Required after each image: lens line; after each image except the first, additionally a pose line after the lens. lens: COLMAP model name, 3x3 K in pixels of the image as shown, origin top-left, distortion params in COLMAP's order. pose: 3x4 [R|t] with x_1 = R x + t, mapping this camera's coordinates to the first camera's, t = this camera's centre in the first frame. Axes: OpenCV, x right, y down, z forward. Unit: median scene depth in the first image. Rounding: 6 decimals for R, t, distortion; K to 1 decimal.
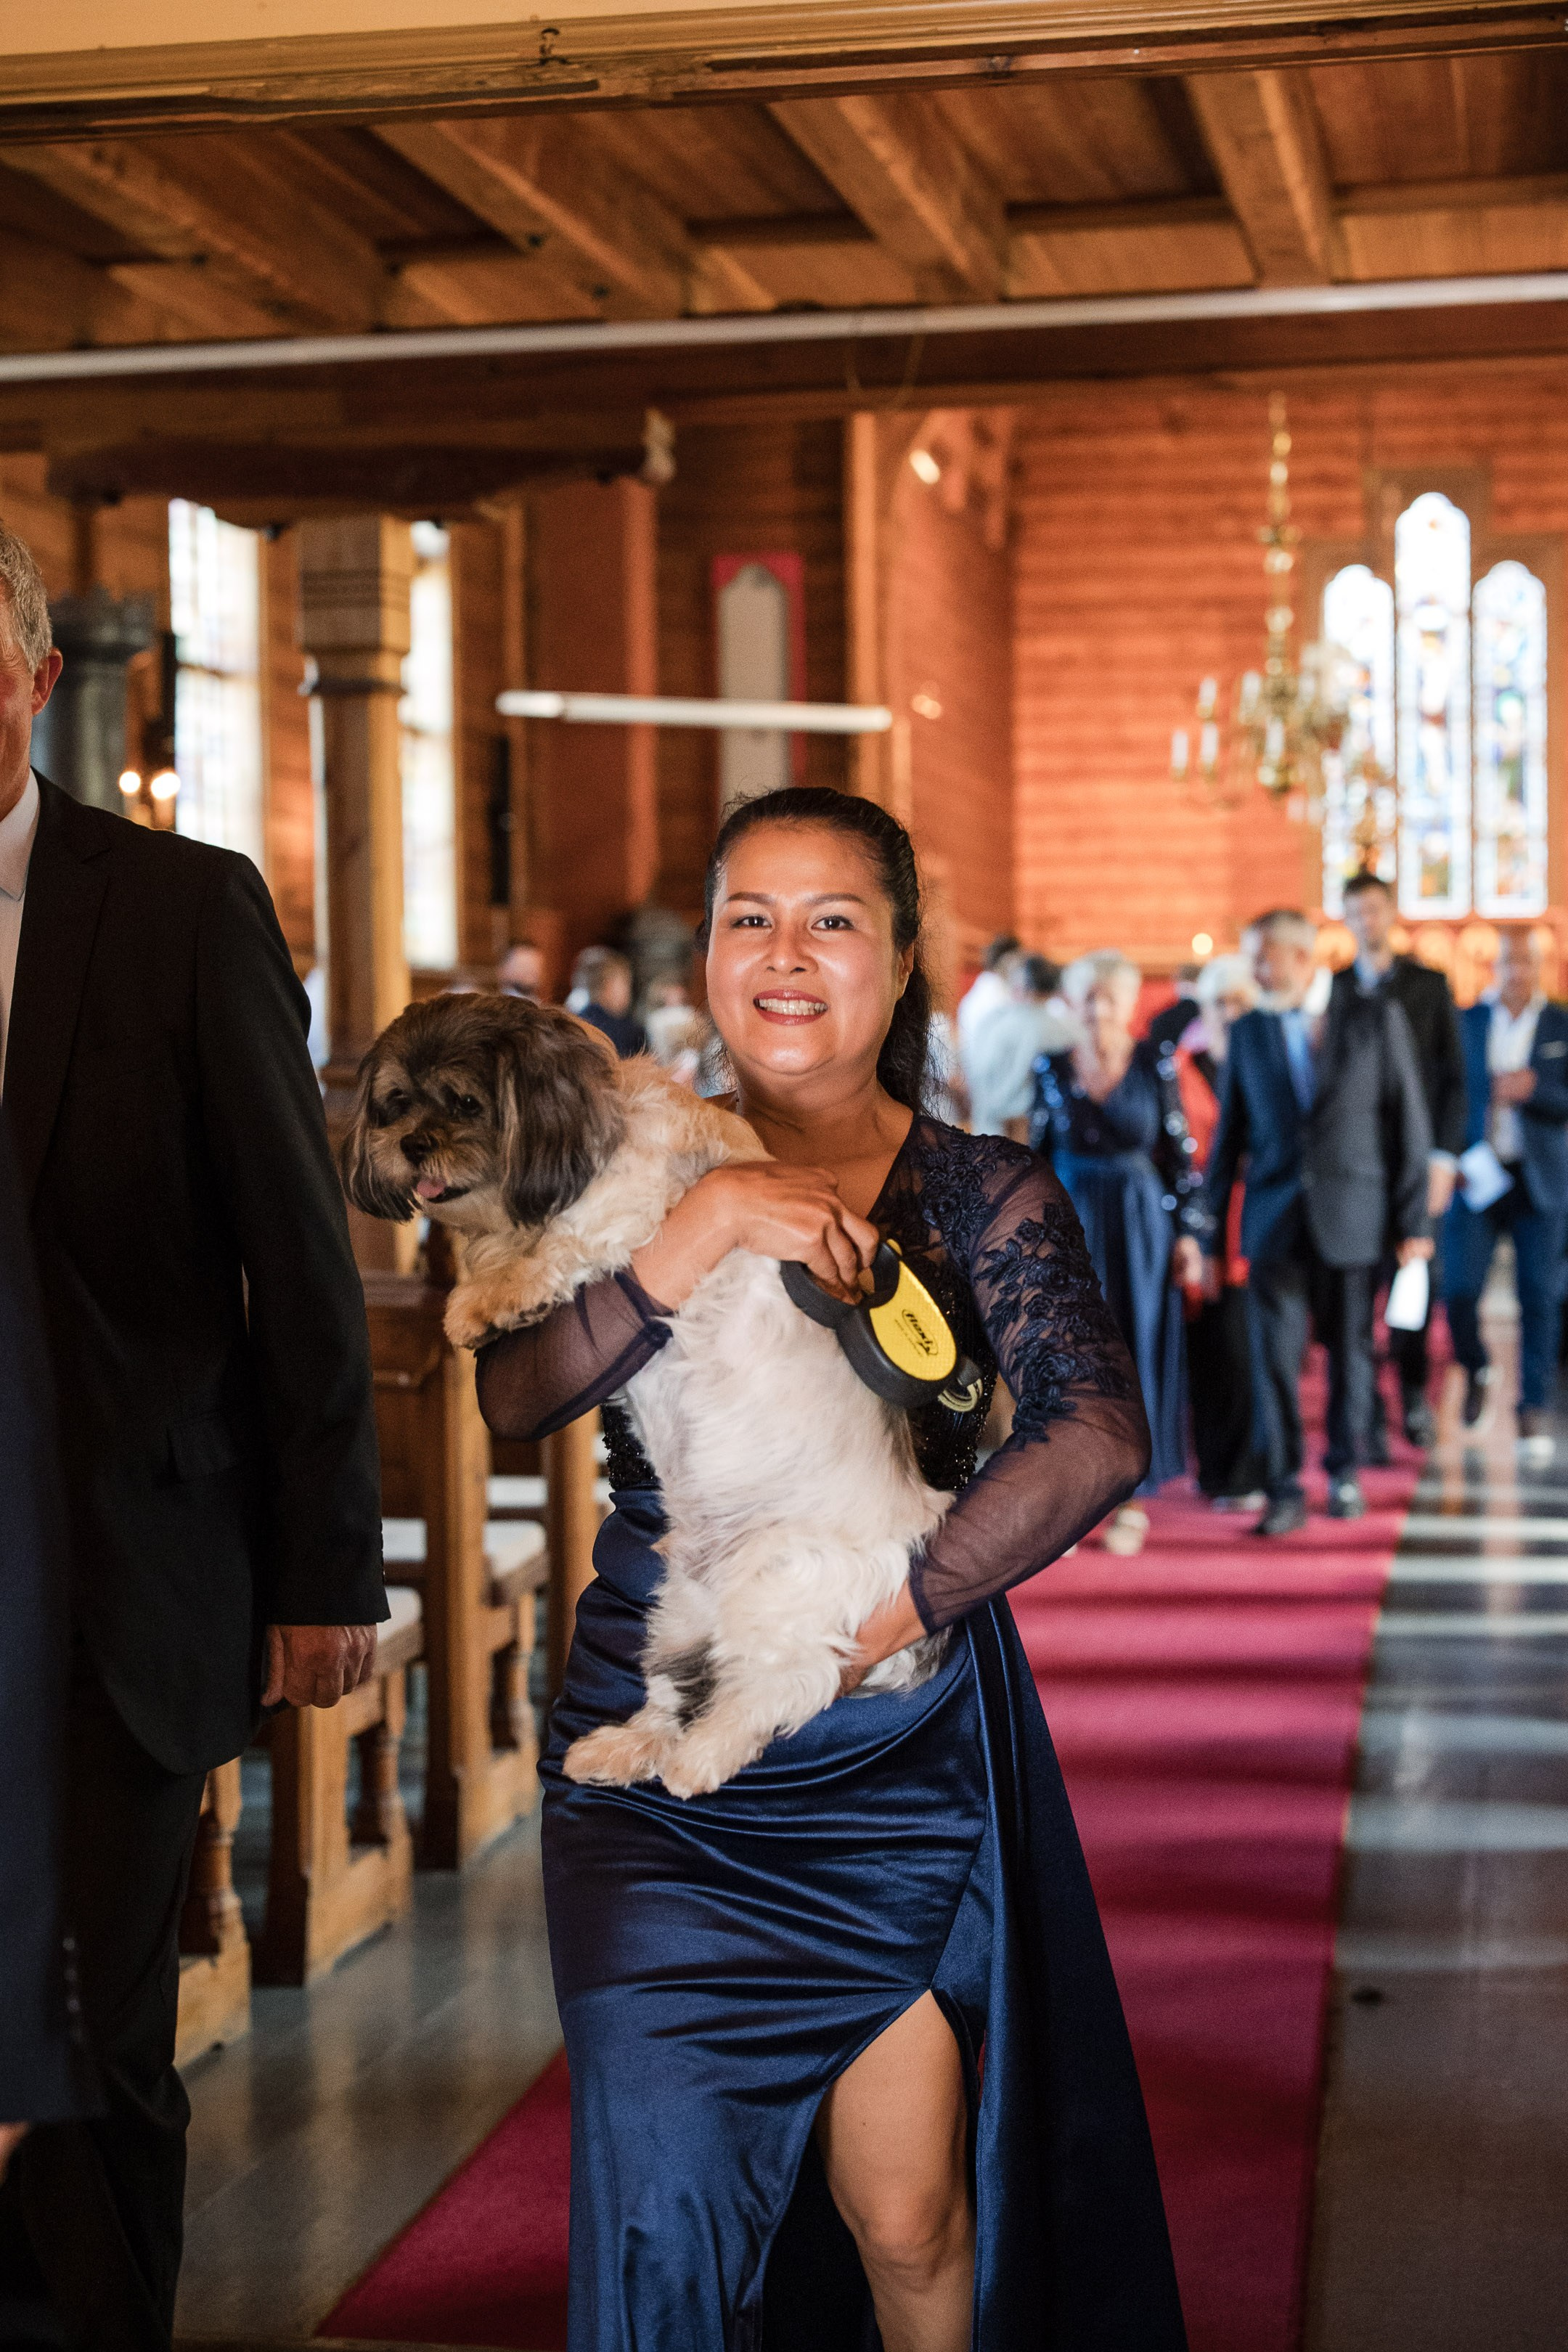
lens RADIAL K [[3641.2, 0, 784.0], [0, 3641.2, 1176.0], [0, 0, 1]] dist [-0.098520, 0.147125]
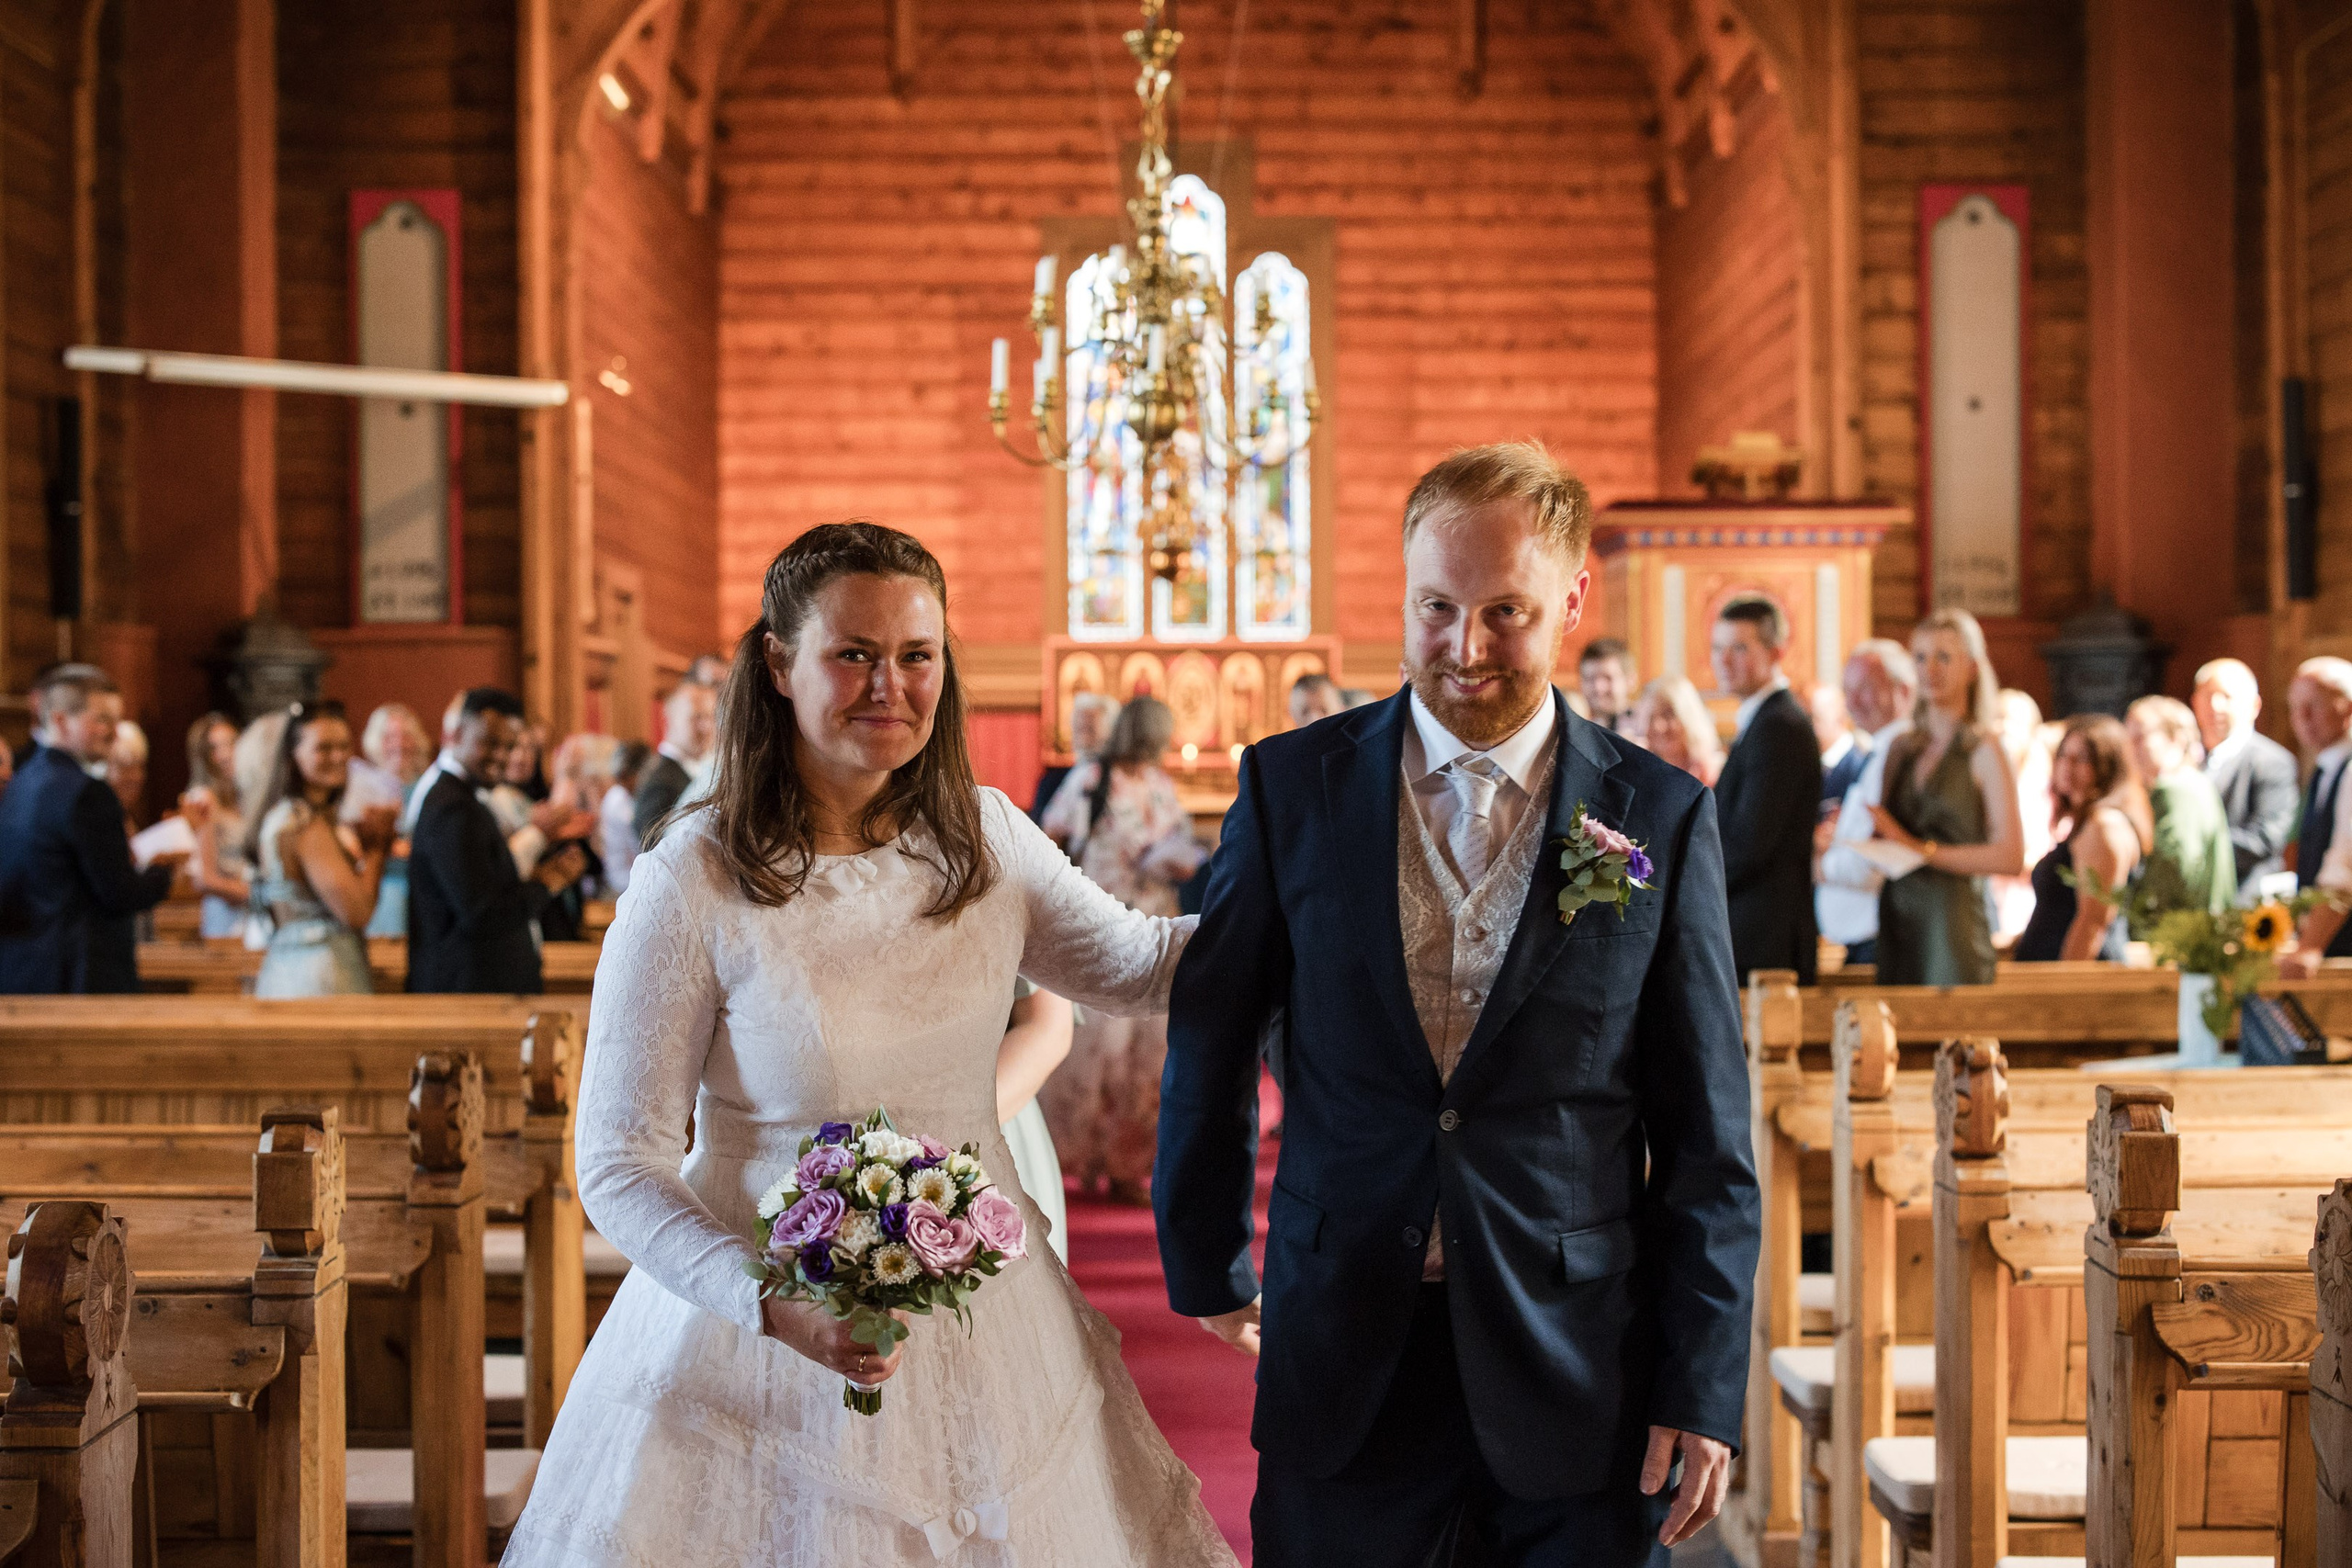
lens RADIAL K [[3640.8, 0, 1176.0], [0, 3640.8, 784.0], [0, 0, 1]] dist [-0.098520, 0.147125]
pose [[0.981849, 0.005211, 0.189593, 0.006385], [0.000954, 0.999474, -0.032408, -0.008004], [-0.189662, 0.032001, 0.981328, 0.122665]]
